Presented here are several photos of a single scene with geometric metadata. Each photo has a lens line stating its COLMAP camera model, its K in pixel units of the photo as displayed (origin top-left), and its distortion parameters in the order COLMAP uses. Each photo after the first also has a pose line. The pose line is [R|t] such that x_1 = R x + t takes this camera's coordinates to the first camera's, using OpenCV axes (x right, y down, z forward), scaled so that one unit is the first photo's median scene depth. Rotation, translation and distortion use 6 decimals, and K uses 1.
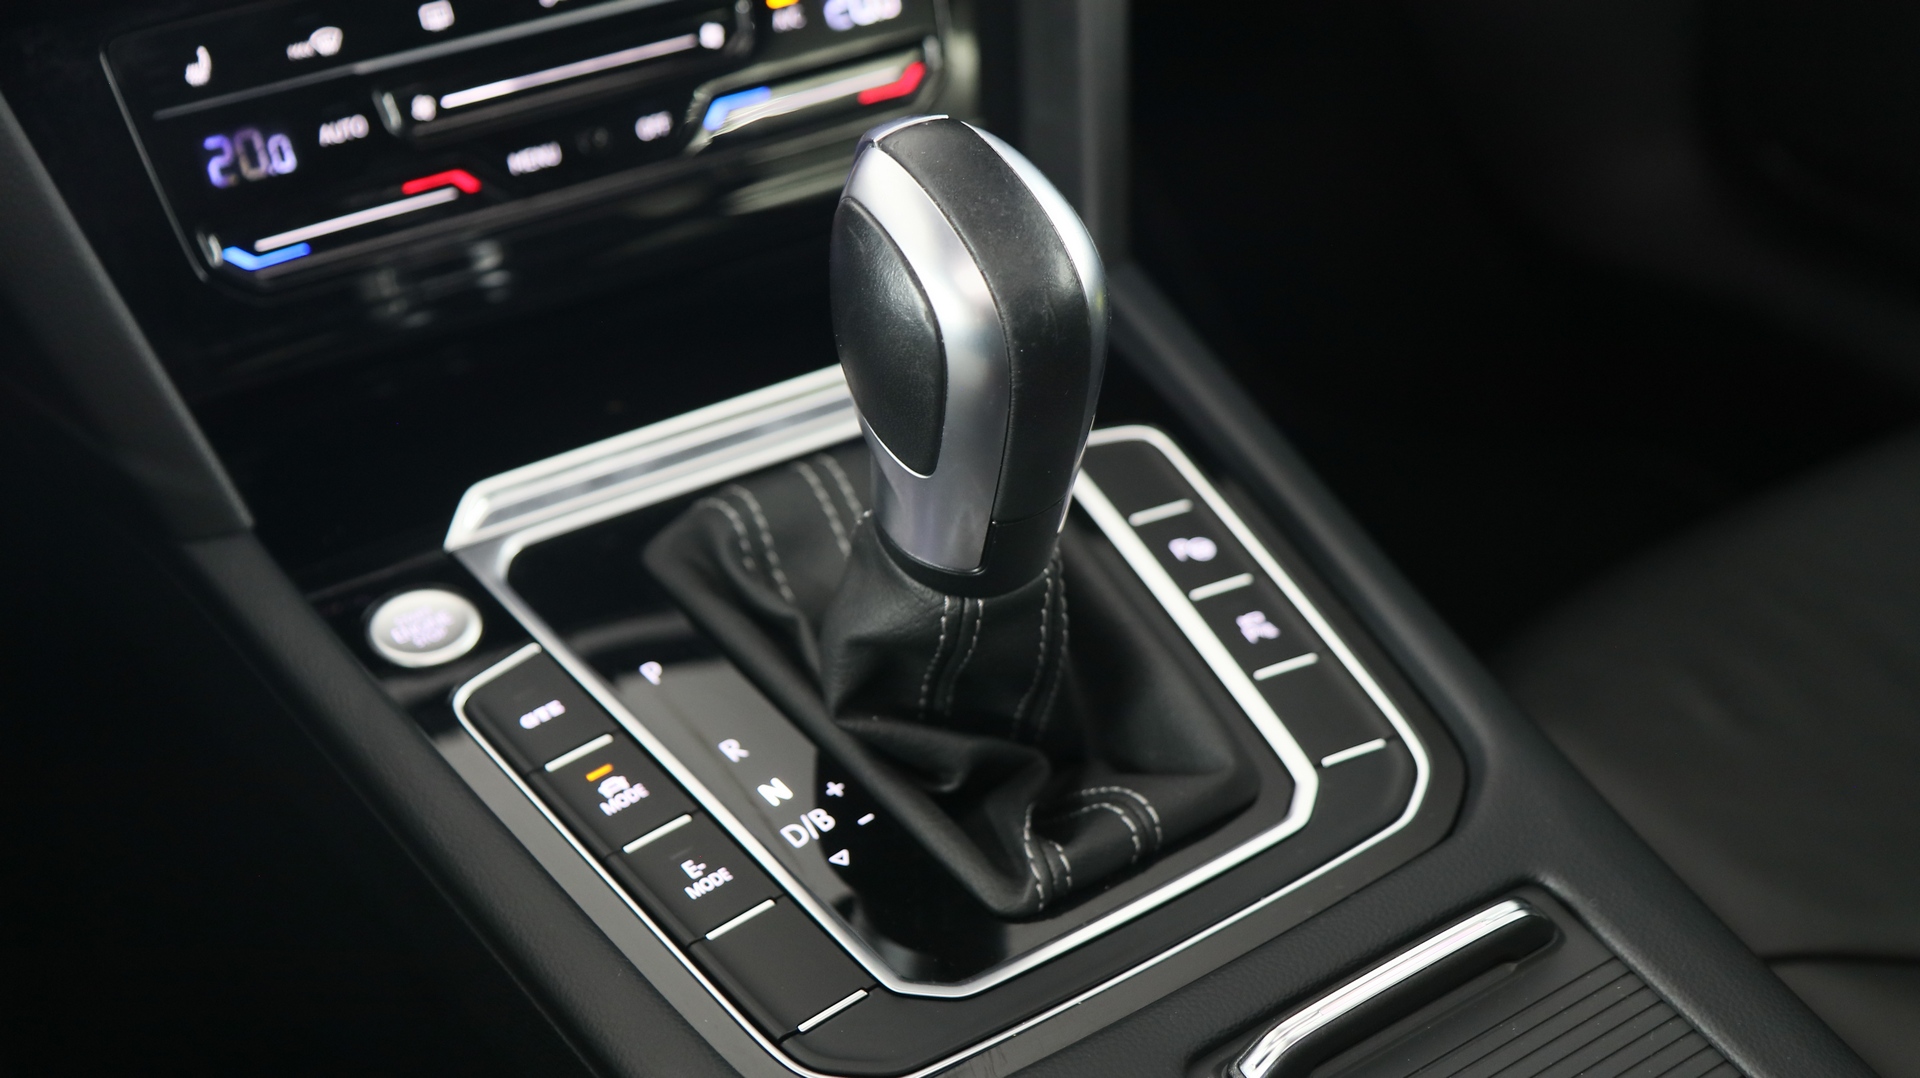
lens RADIAL K [[2641.6, 0, 964.7], [0, 2641.6, 539.9], [0, 0, 1]] dist [-0.088215, 0.000000]
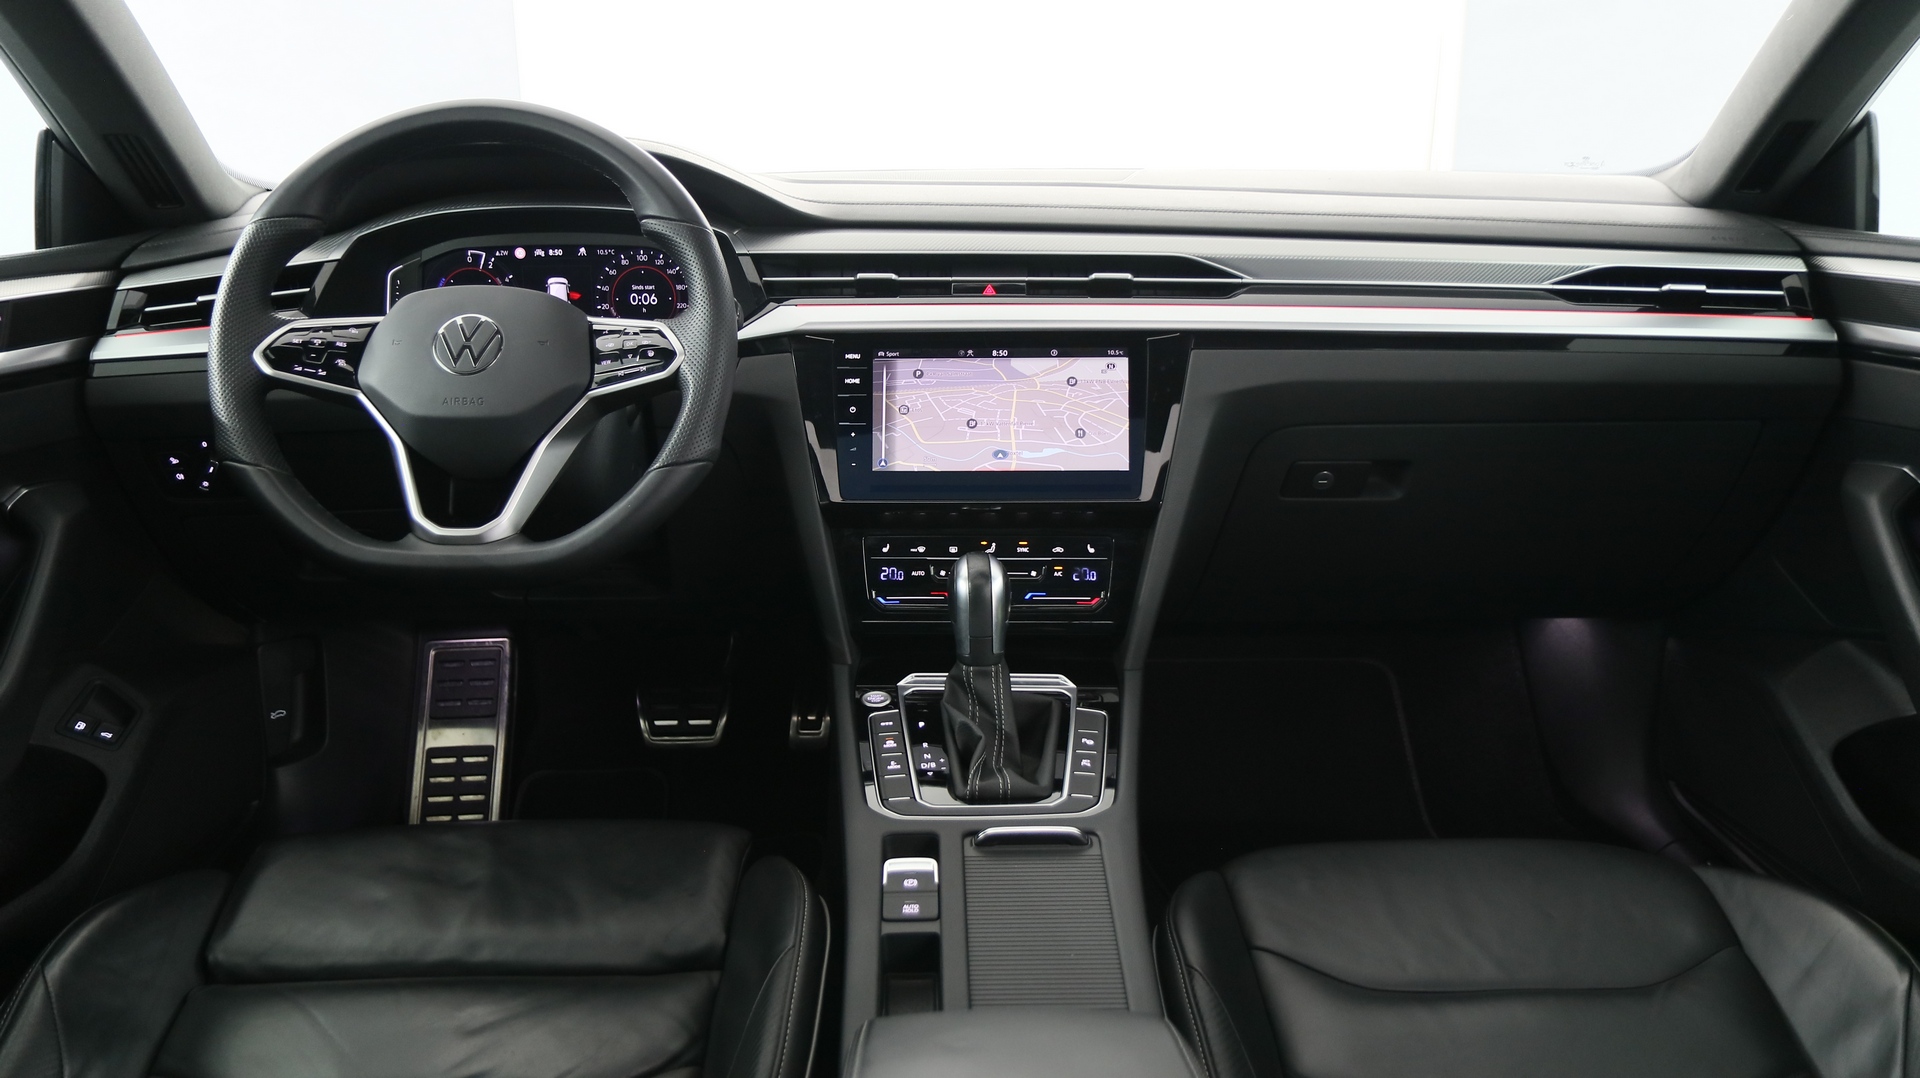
lens RADIAL K [[1460.4, 0, 953.9], [0, 1460.4, 545.3], [0, 0, 1]] dist [-0.030864, 0.018593]
pose [[0.834015, 0.179956, -0.521570, 0.862509], [-0.315755, 0.930883, -0.183728, 0.165033], [0.452457, 0.317920, 0.833192, -0.681117]]
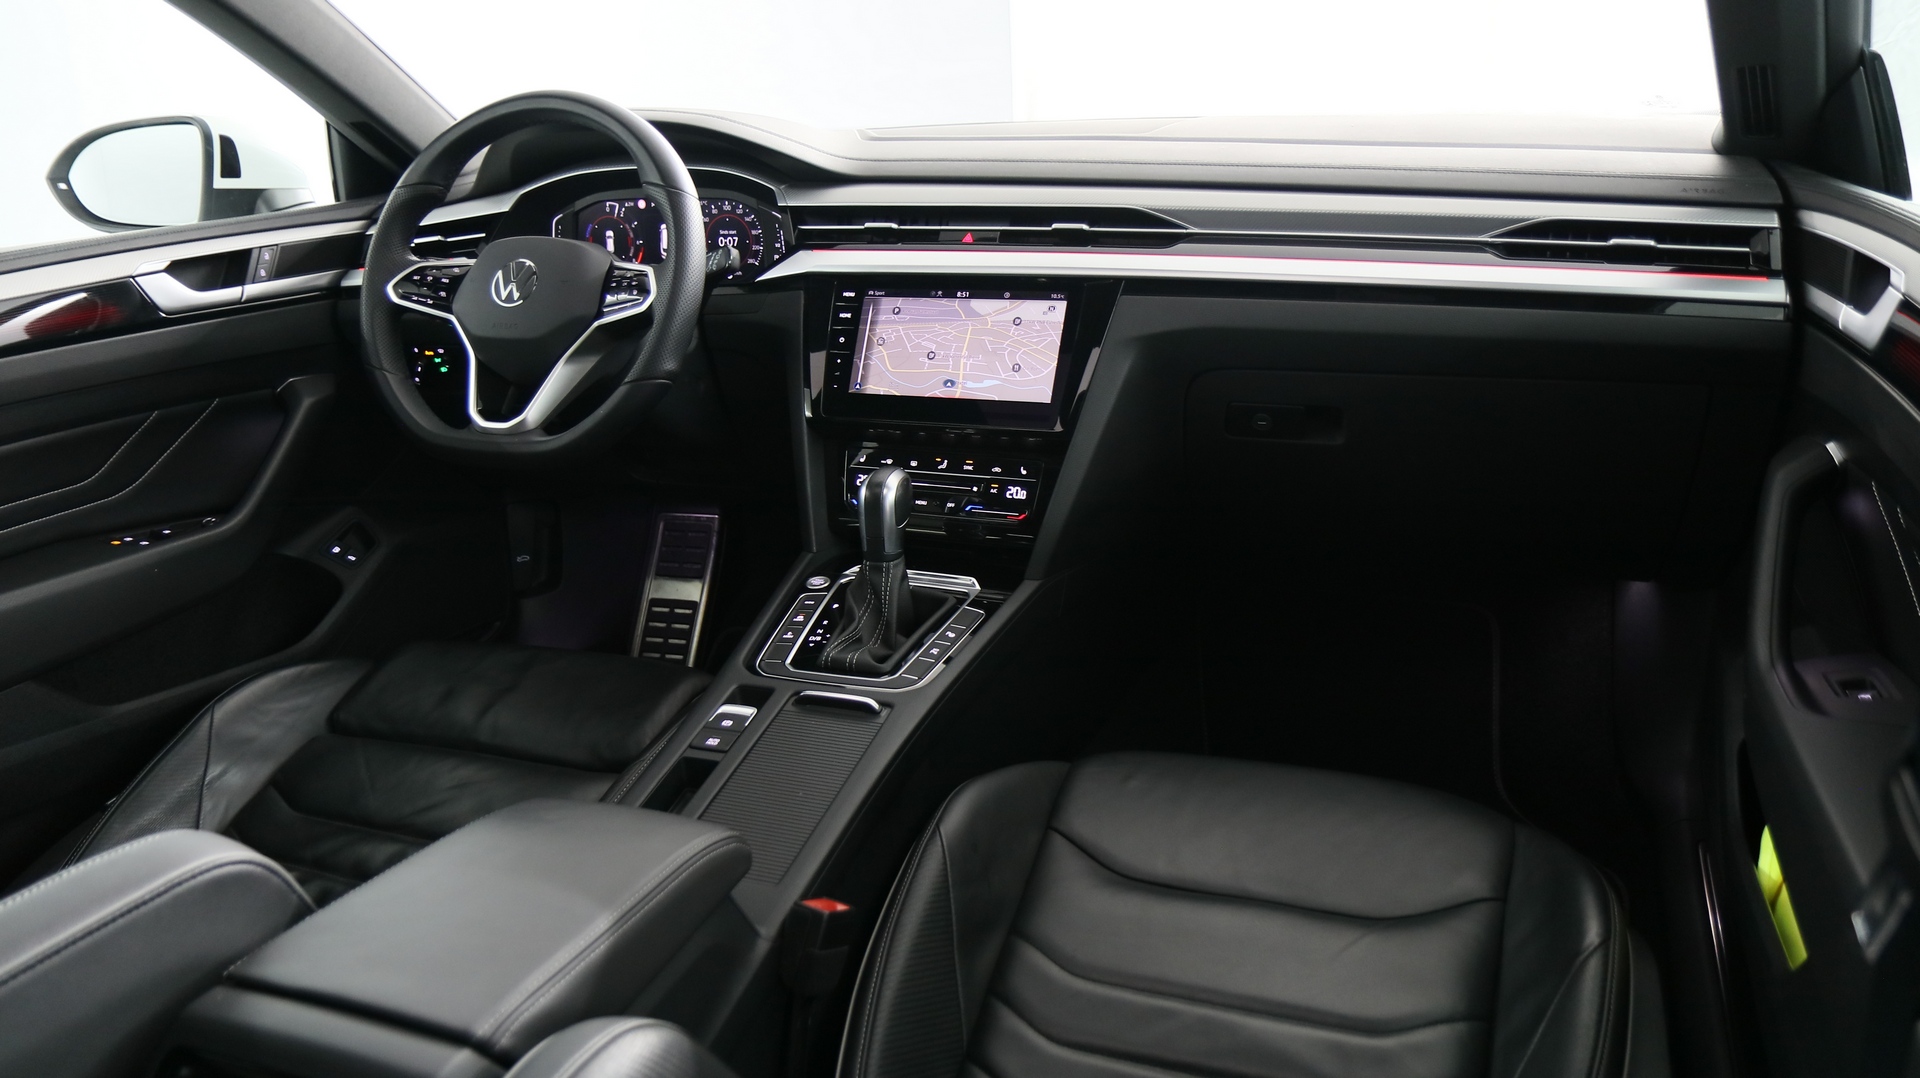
lens RADIAL K [[1460.4, 0, 961.4], [0, 1460.4, 546.0], [0, 0, 1]] dist [-0.030864, 0.018593]
pose [[0.560779, 0.275732, -0.780704, 1.741412], [-0.418961, 0.907791, 0.019678, -0.163735], [0.714142, 0.316050, 0.624591, -0.365140]]
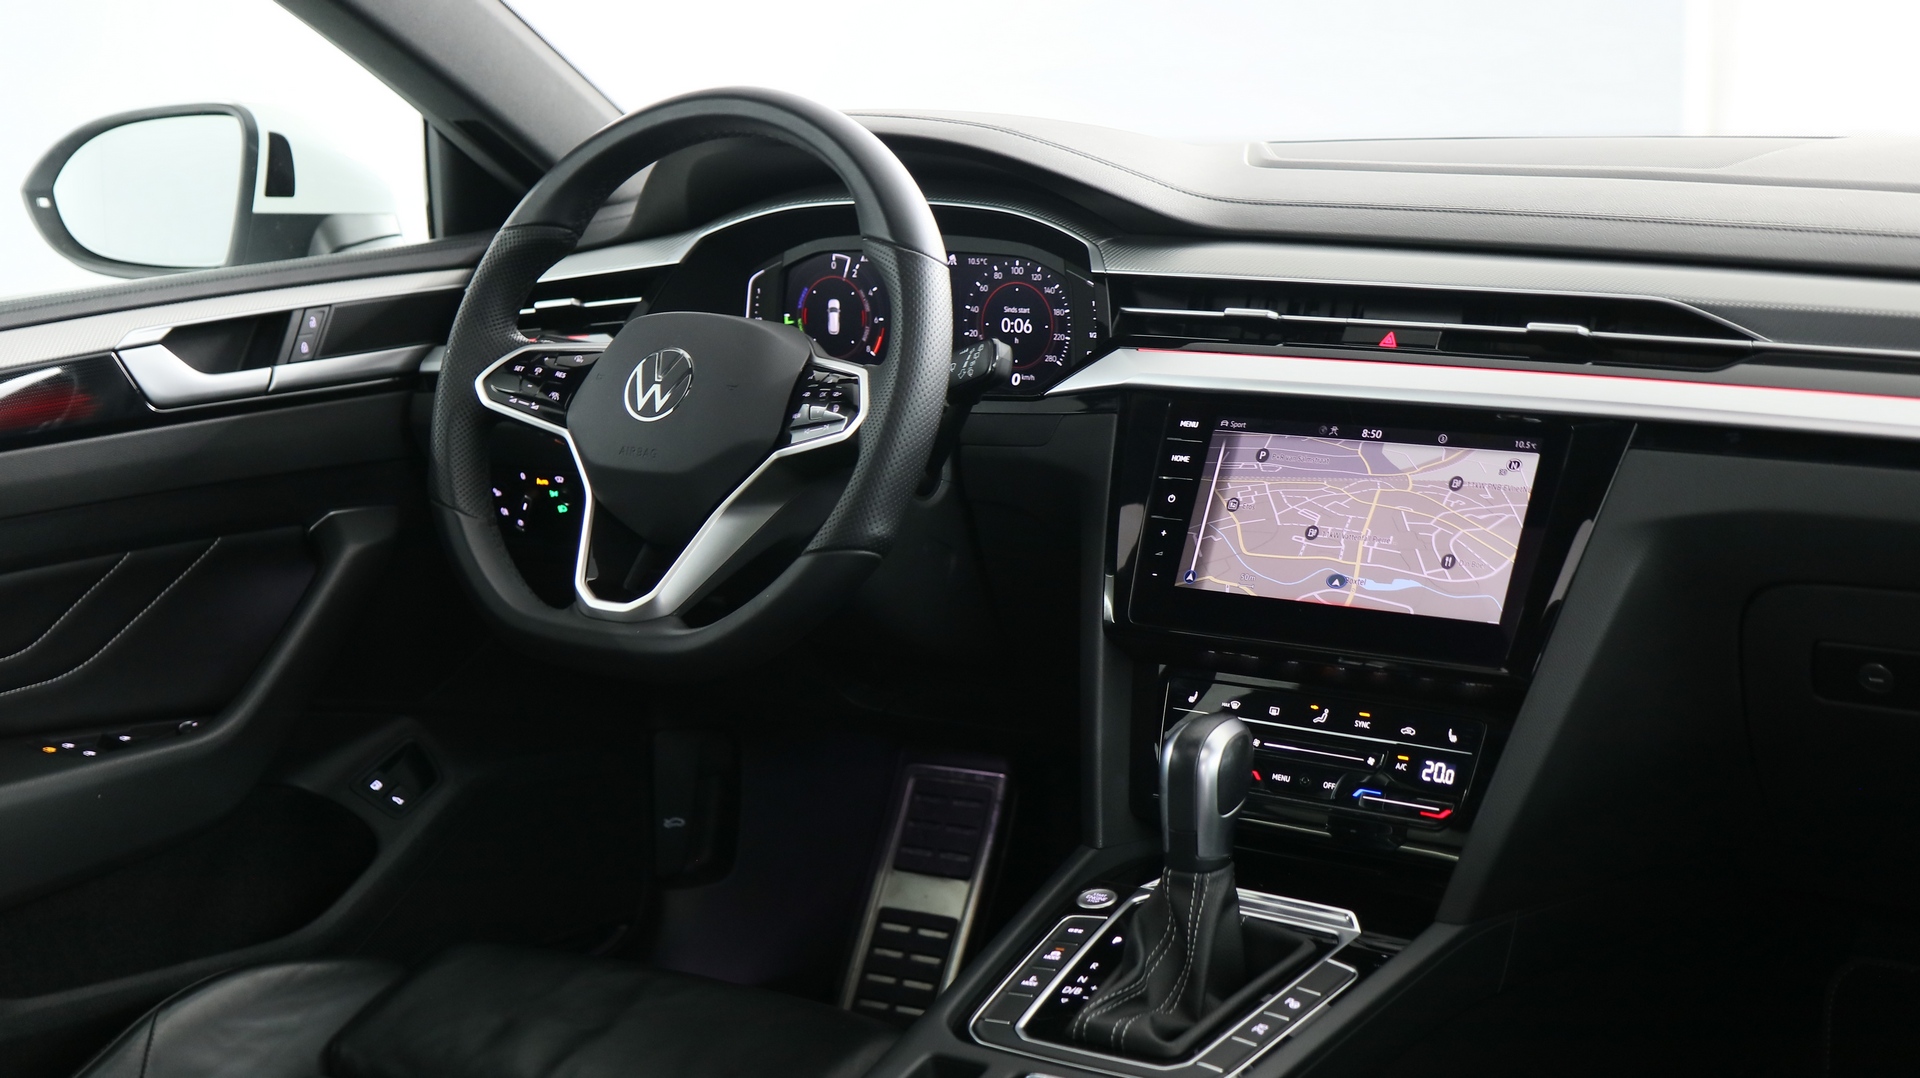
lens RADIAL K [[2746.9, 0, 965.9], [0, 2746.9, 546.0], [0, 0, 1]] dist [-0.012947, 0.000000]
pose [[0.348685, 0.214908, -0.912268, 2.092302], [-0.472125, 0.881114, 0.027114, -0.278879], [0.809640, 0.421250, 0.408695, -0.372298]]
